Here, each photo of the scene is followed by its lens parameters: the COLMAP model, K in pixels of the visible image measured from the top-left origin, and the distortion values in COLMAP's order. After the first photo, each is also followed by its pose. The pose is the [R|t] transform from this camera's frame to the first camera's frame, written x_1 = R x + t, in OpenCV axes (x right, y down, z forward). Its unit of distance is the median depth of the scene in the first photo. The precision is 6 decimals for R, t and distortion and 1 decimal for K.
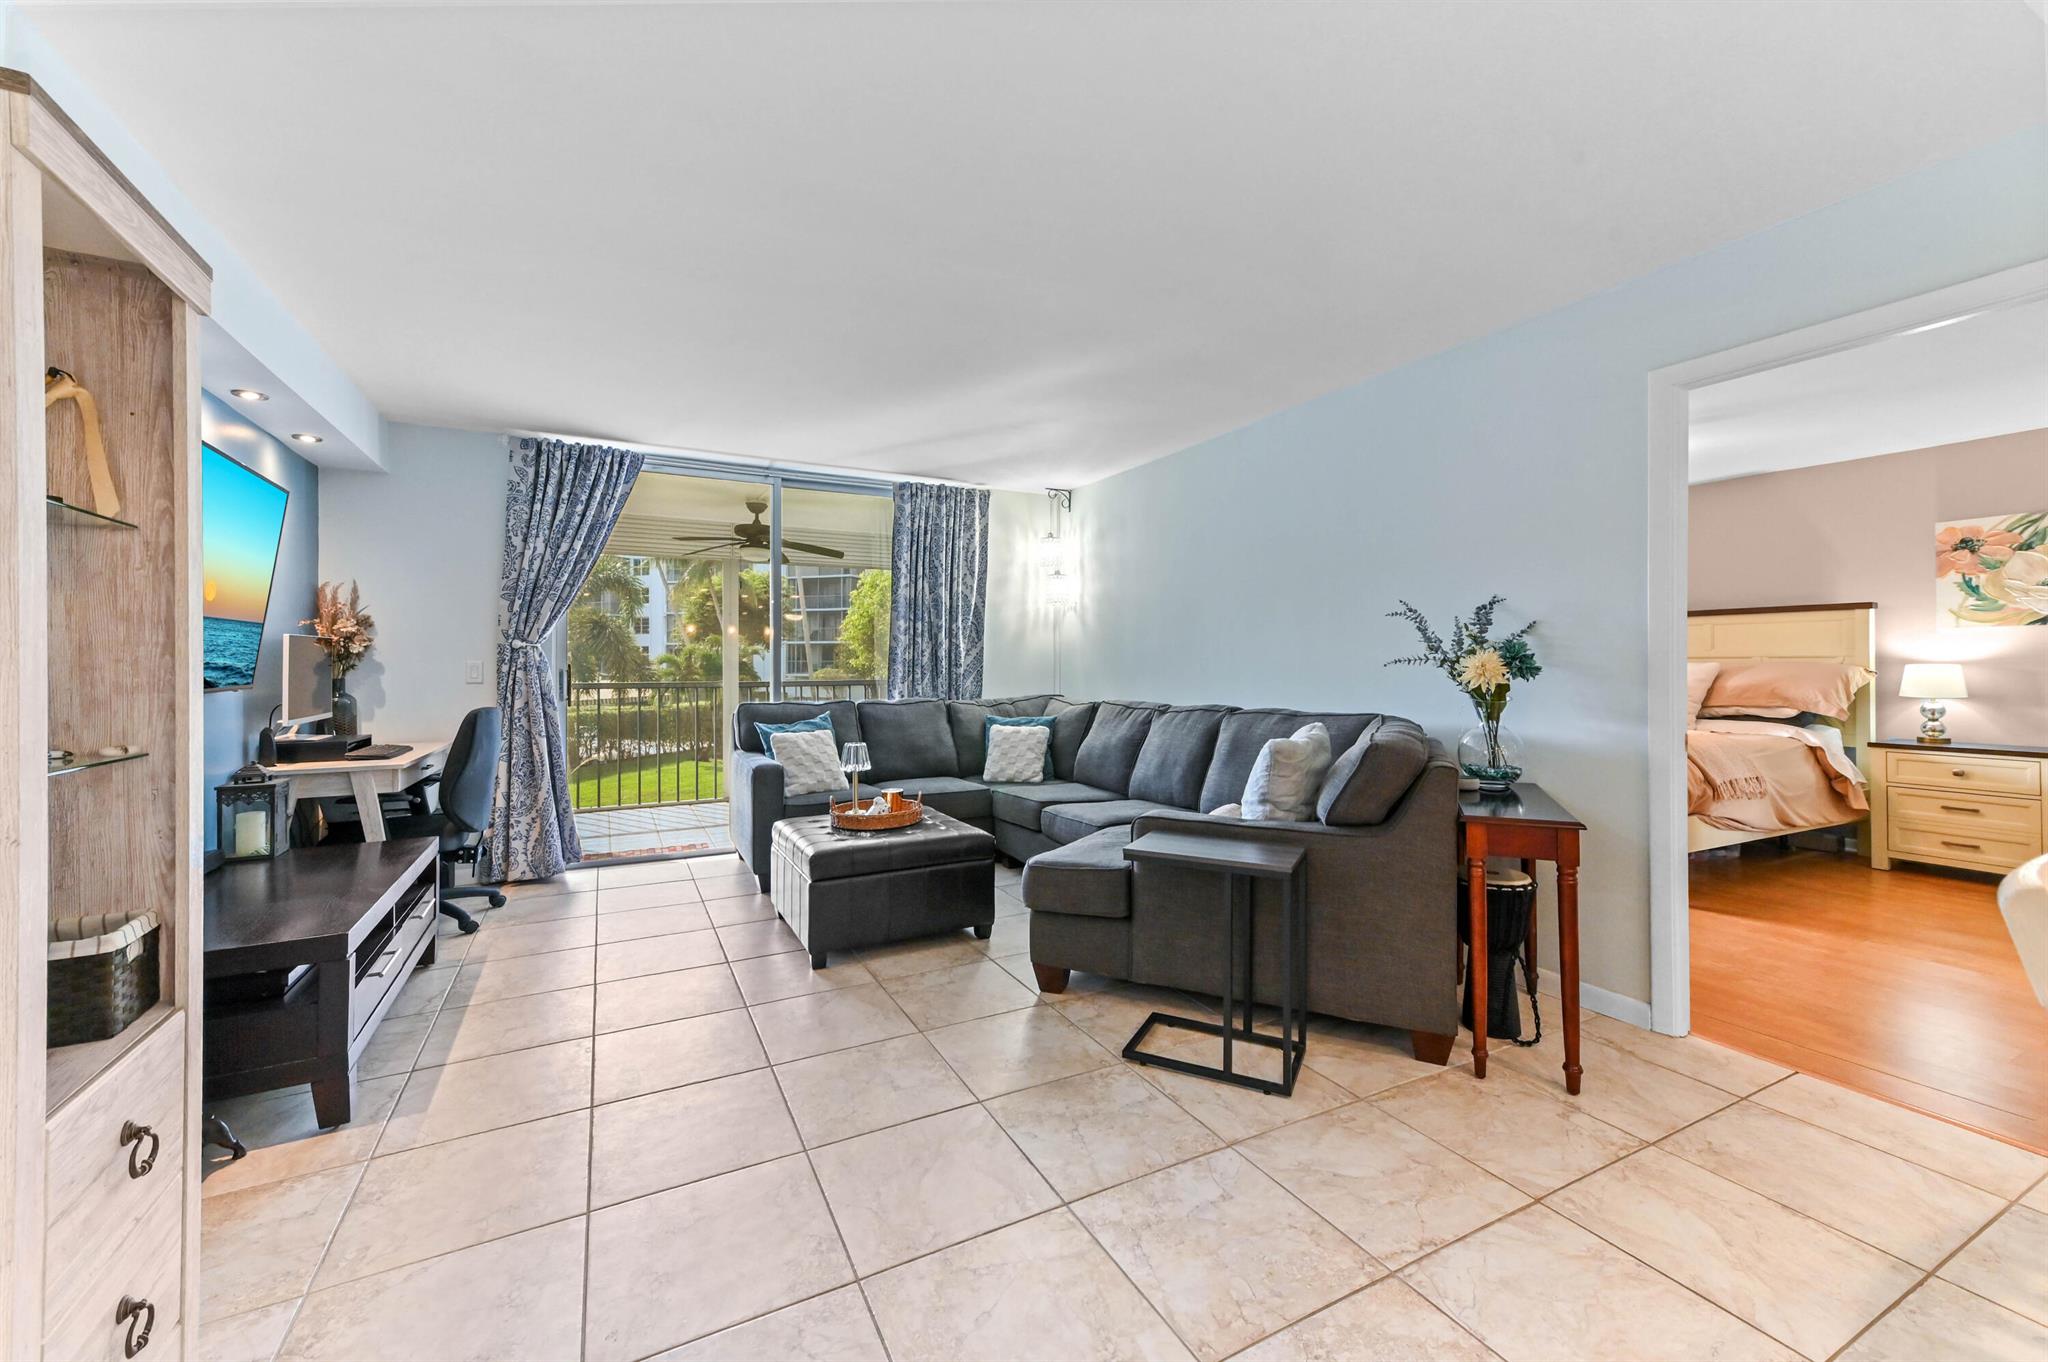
lens RADIAL K [[811.6, 0, 1023.5], [0, 811.6, 659.0], [0, 0, 1]] dist [0.013302, 0.000052]
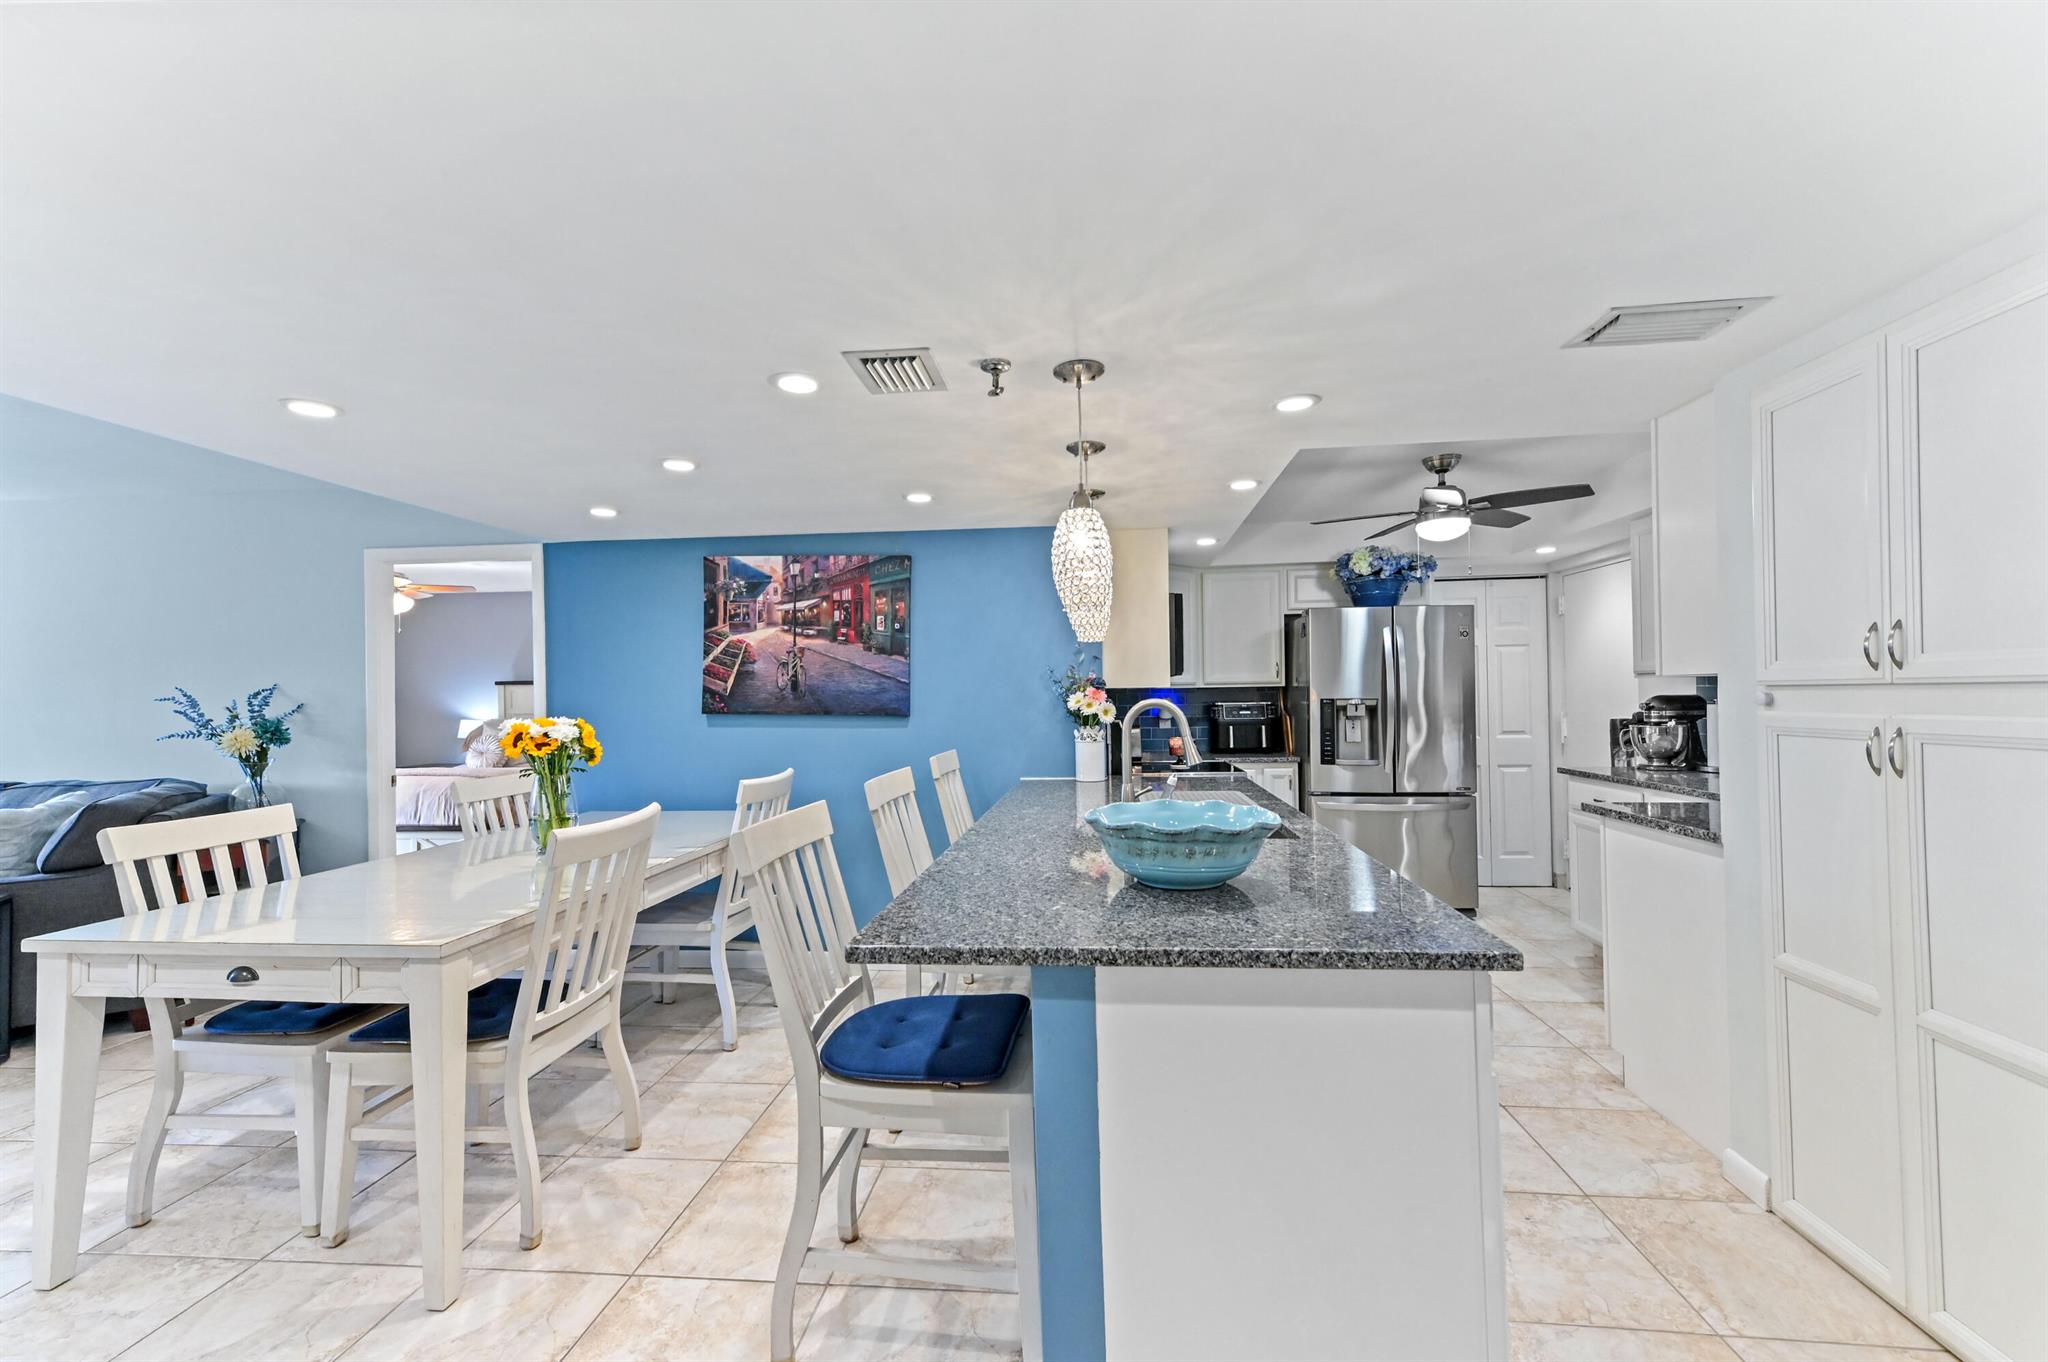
lens RADIAL K [[835.6, 0, 1027.0], [0, 835.6, 687.3], [0, 0, 1]] dist [0.015457, -0.000125]
pose [[0.543244, 0.001538, 0.839573, 0.049828], [0.010845, 0.999902, -0.008849, -0.031087], [-0.839505, 0.013912, 0.543174, -0.552356]]
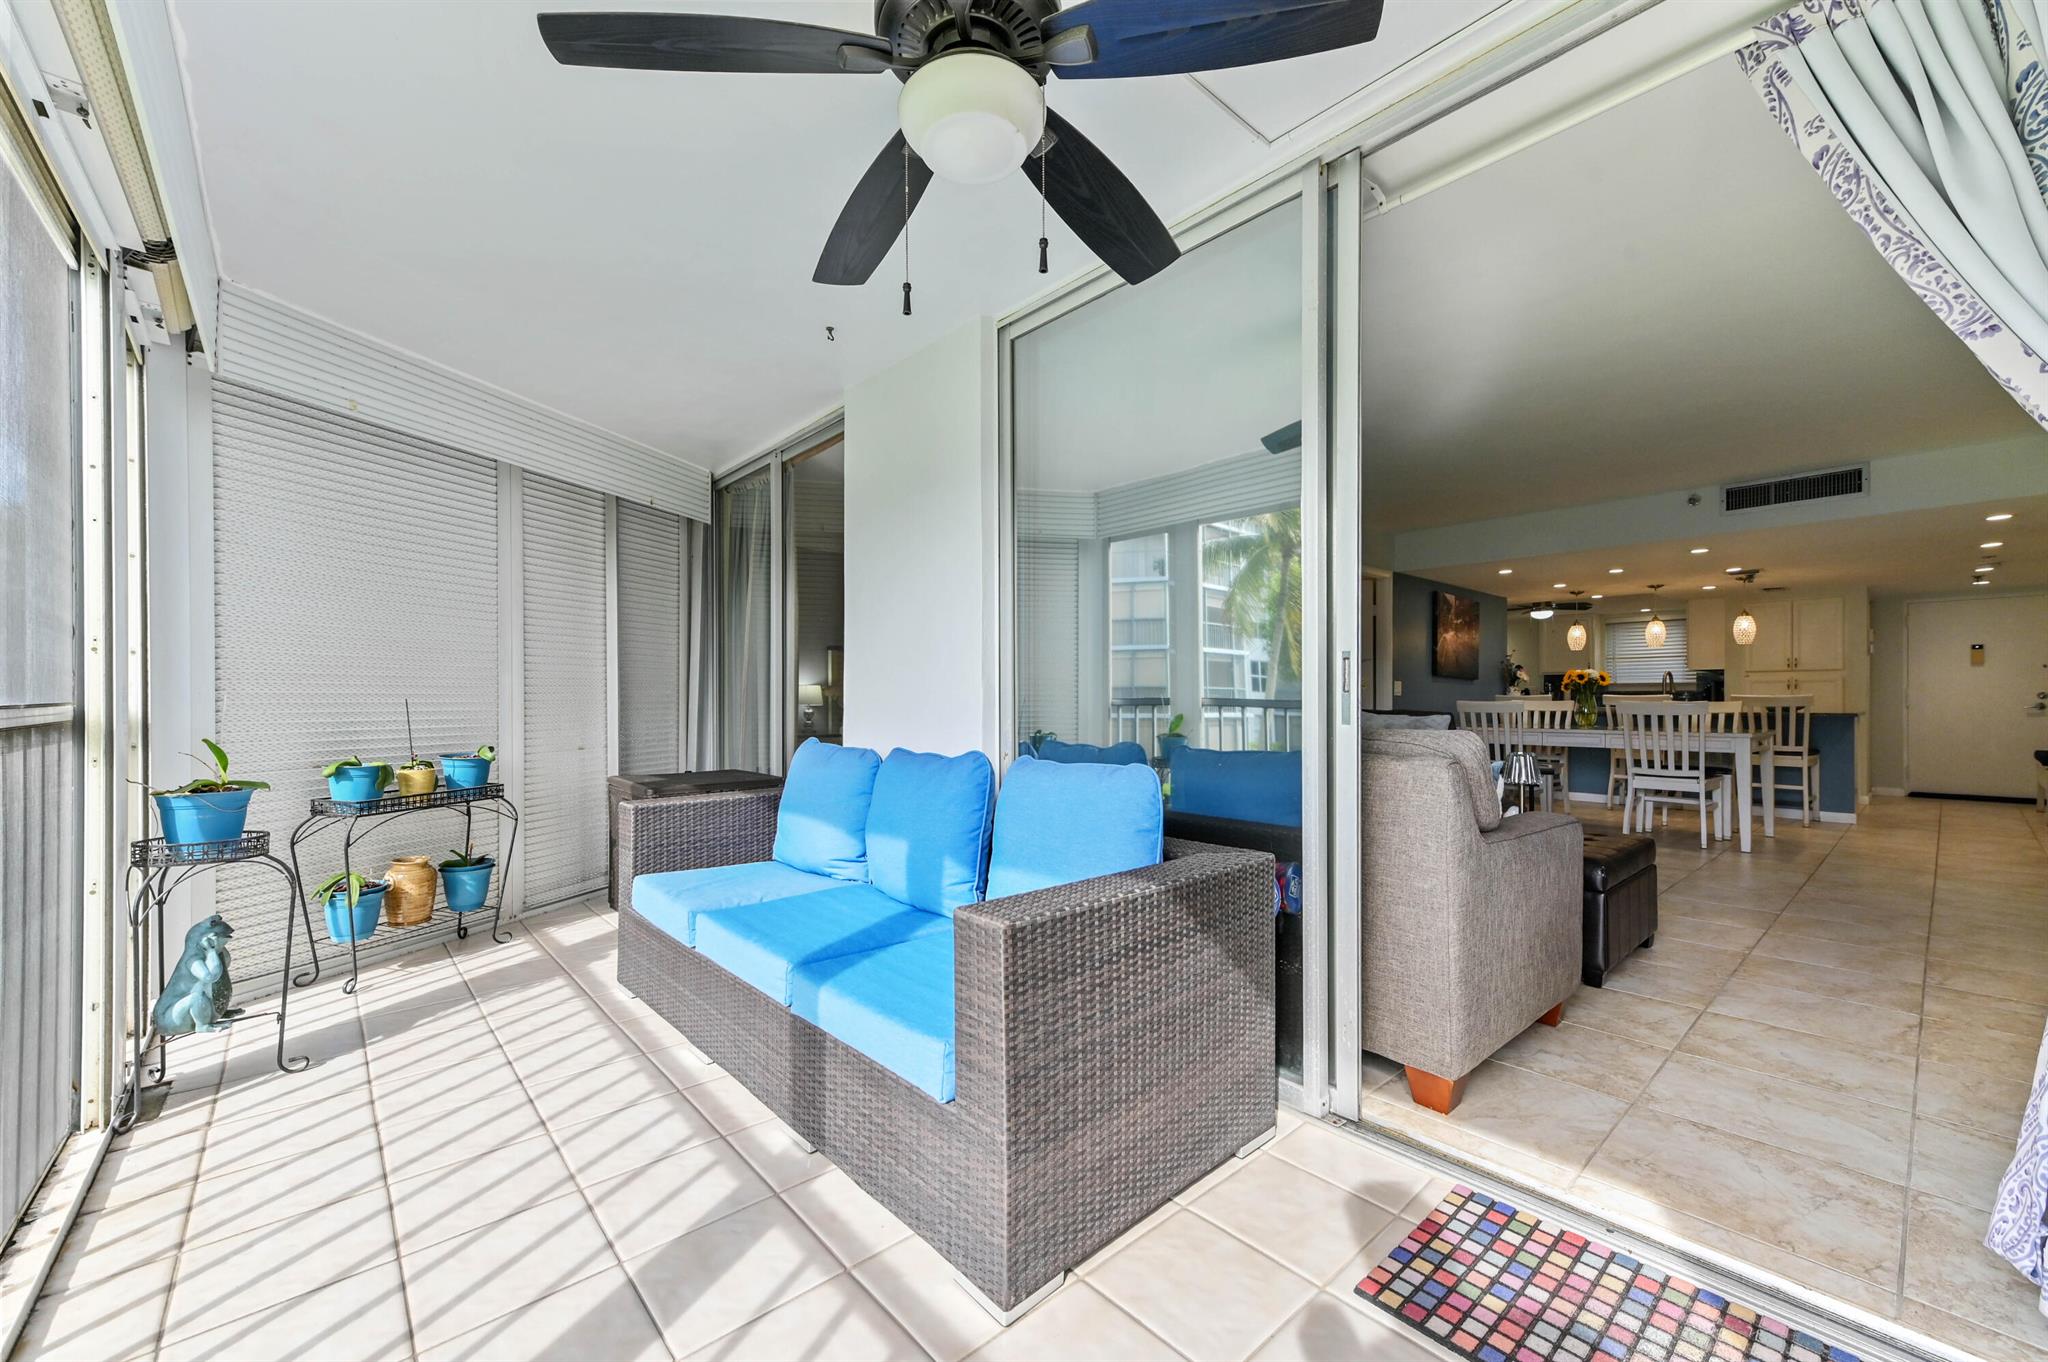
lens RADIAL K [[808.2, 0, 1027.5], [0, 808.2, 699.1], [0, 0, 1]] dist [0.012546, 0.000812]
pose [[-0.246282, 0.004848, 0.969186, -0.753422], [-0.002471, 0.999981, -0.005630, 0.044341], [-0.969195, -0.003782, -0.246265, 1.411856]]
